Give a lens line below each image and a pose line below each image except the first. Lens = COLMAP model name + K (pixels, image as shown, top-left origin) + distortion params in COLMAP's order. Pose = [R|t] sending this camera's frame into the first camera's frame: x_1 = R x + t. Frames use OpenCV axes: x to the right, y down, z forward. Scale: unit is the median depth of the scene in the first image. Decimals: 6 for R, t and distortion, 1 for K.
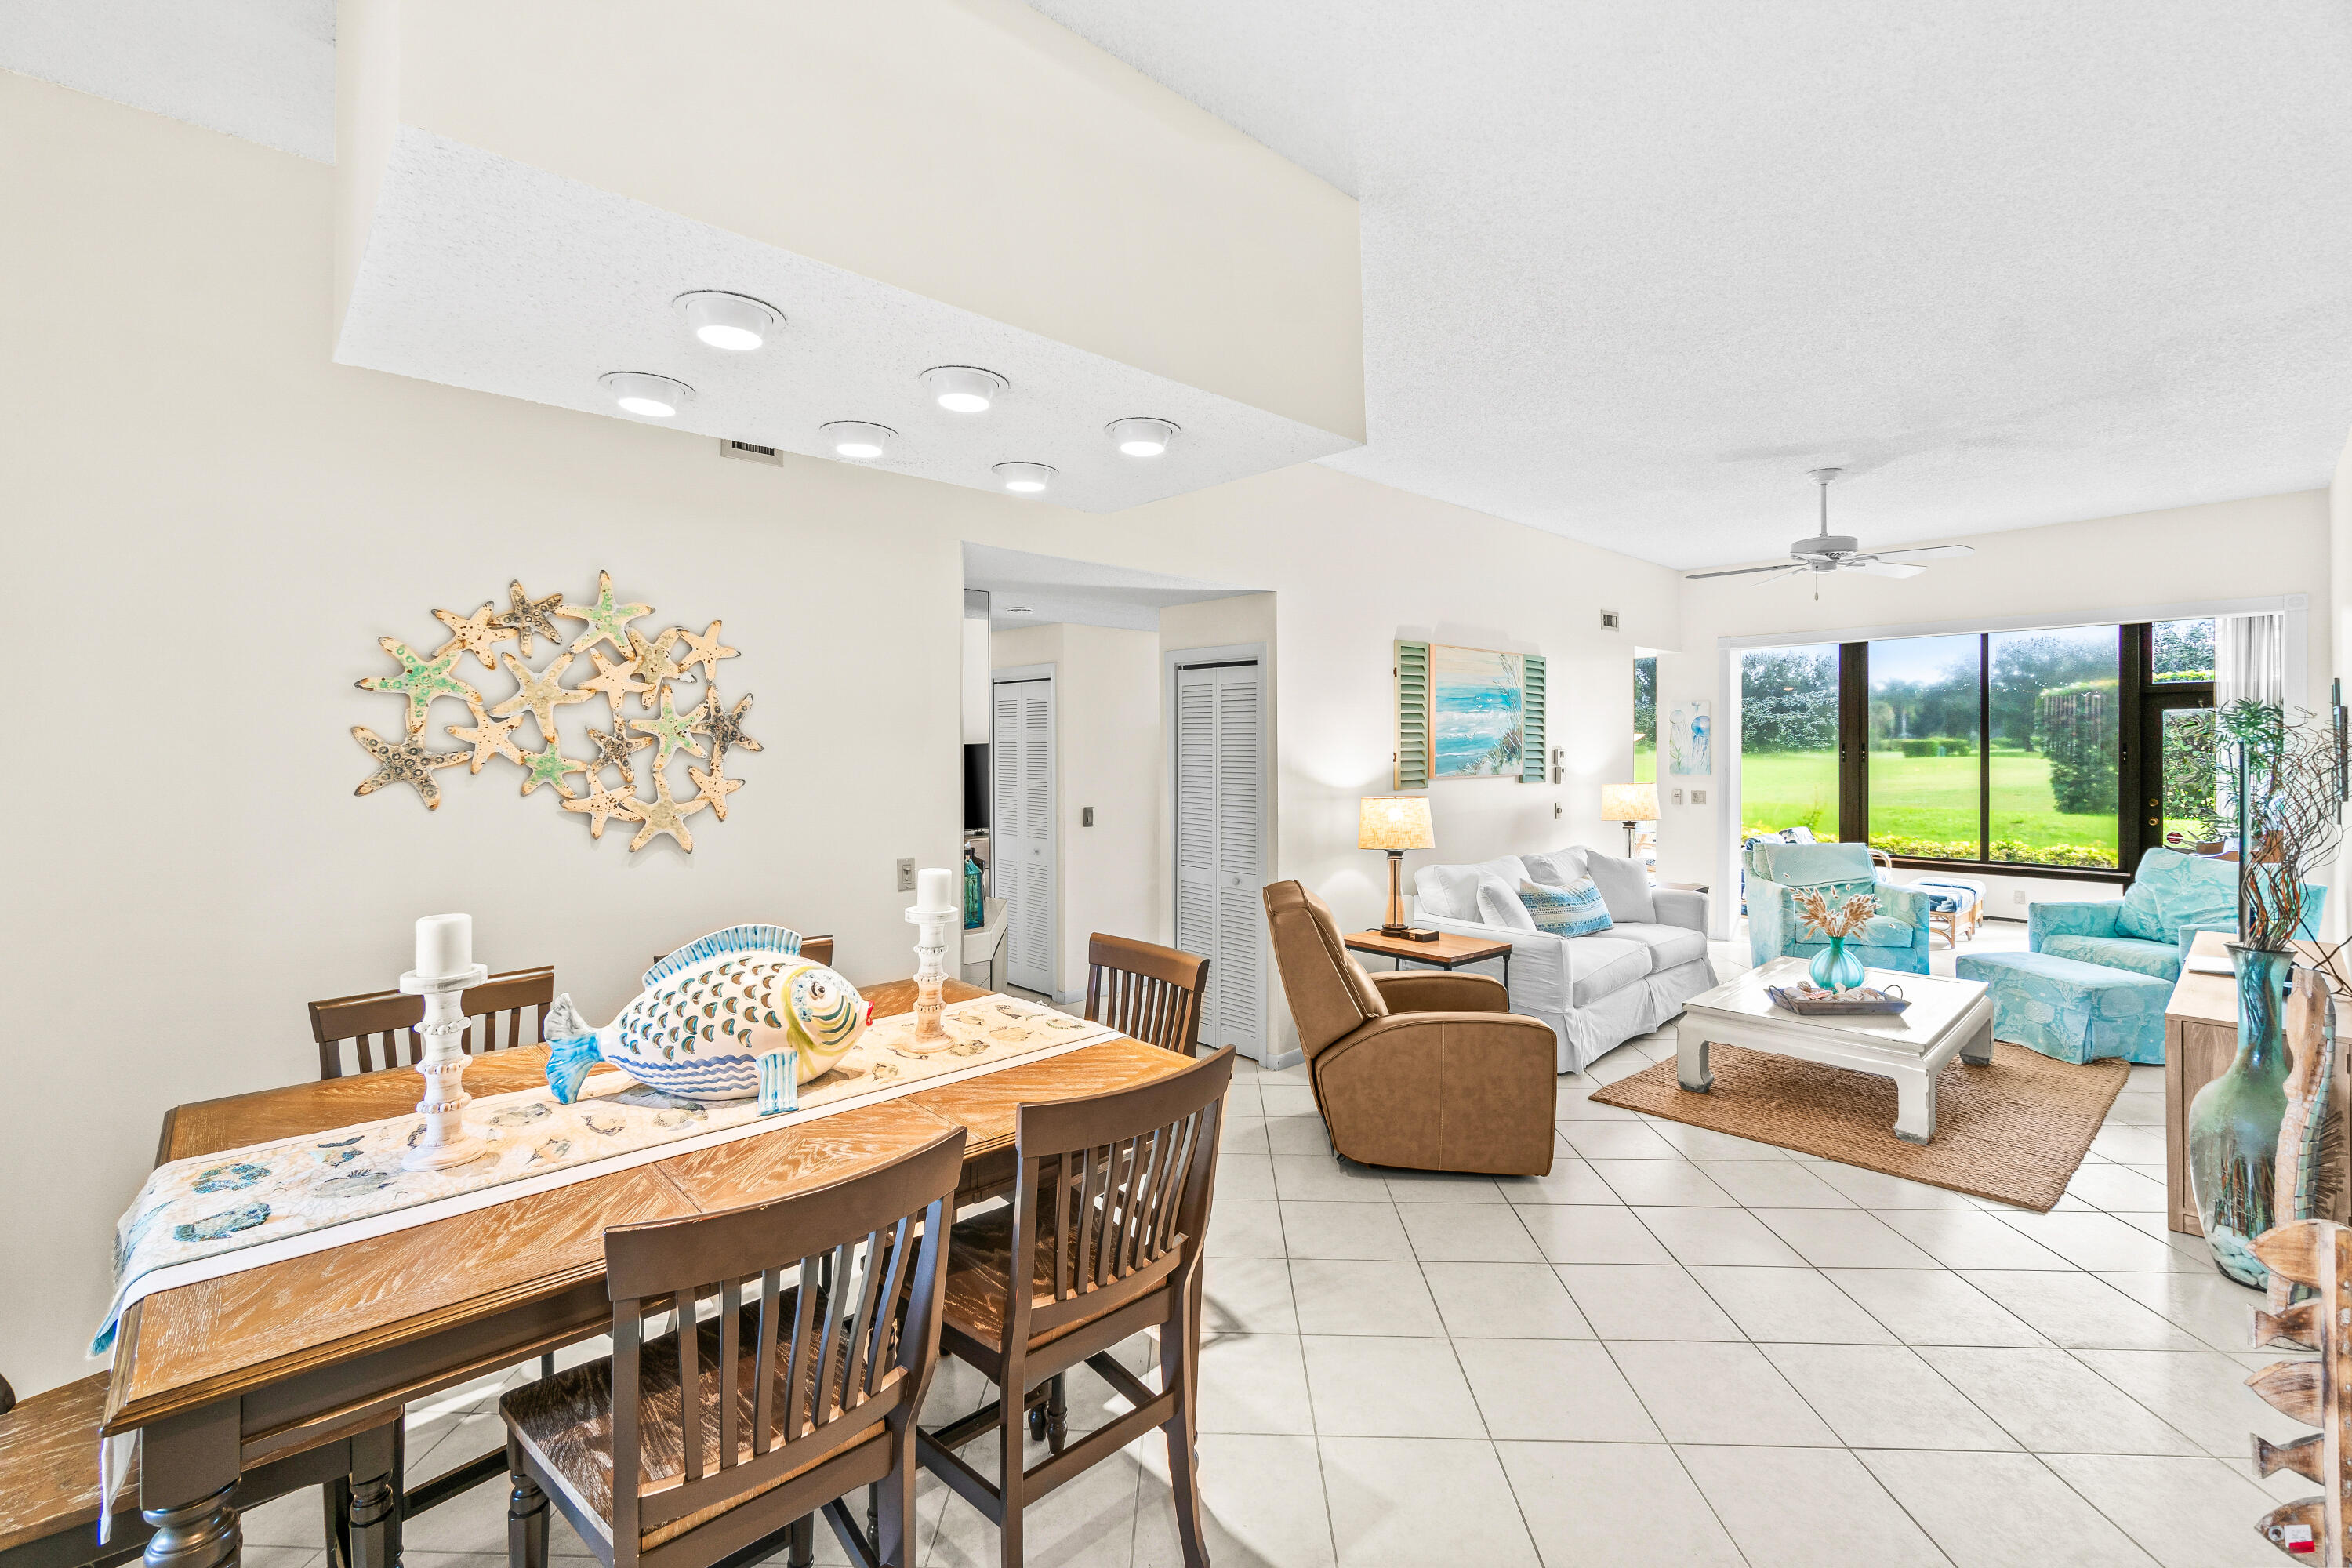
lens RADIAL K [[1014.5, 0, 1184.1], [0, 1014.5, 761.3], [0, 0, 1]] dist [0.000527, 0.004548]
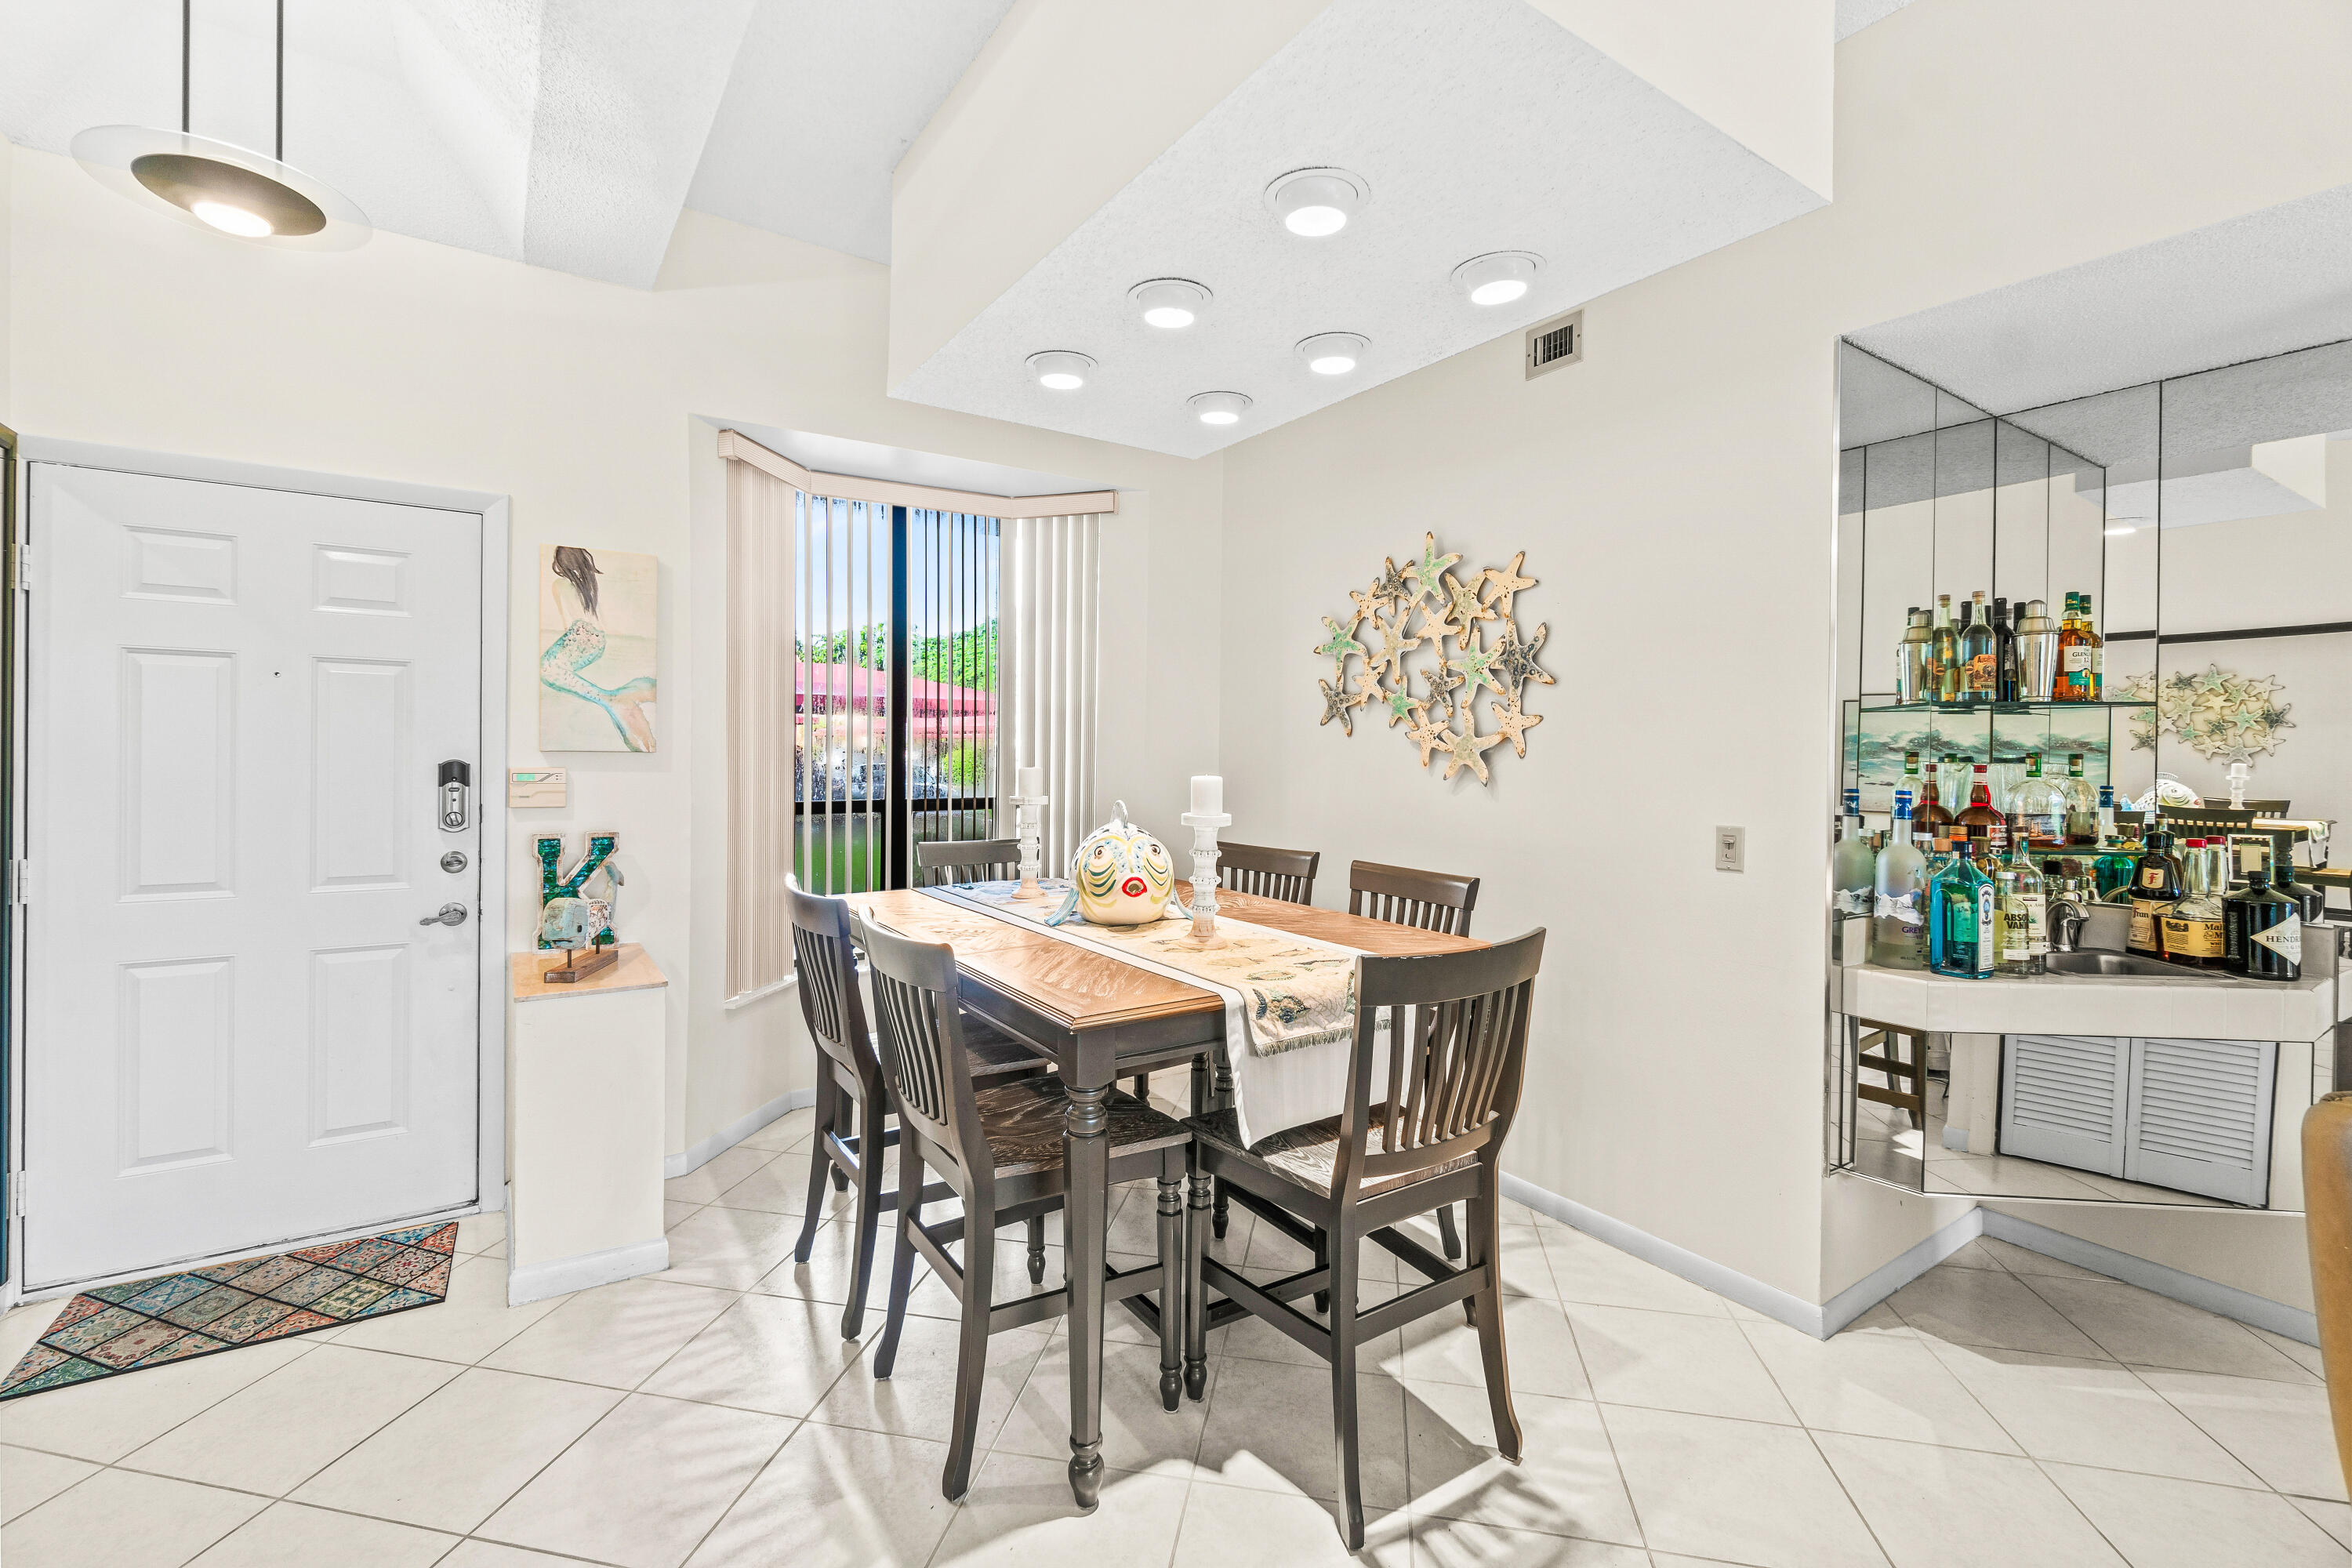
lens RADIAL K [[1009.6, 0, 1163.3], [0, 1009.6, 759.9], [0, 0, 1]] dist [-0.002655, -0.000059]
pose [[-0.162580, 0.013577, -0.986602, 0.324070], [-0.023707, 0.999563, 0.017662, 0.030375], [0.986411, 0.026261, -0.162187, 0.478386]]
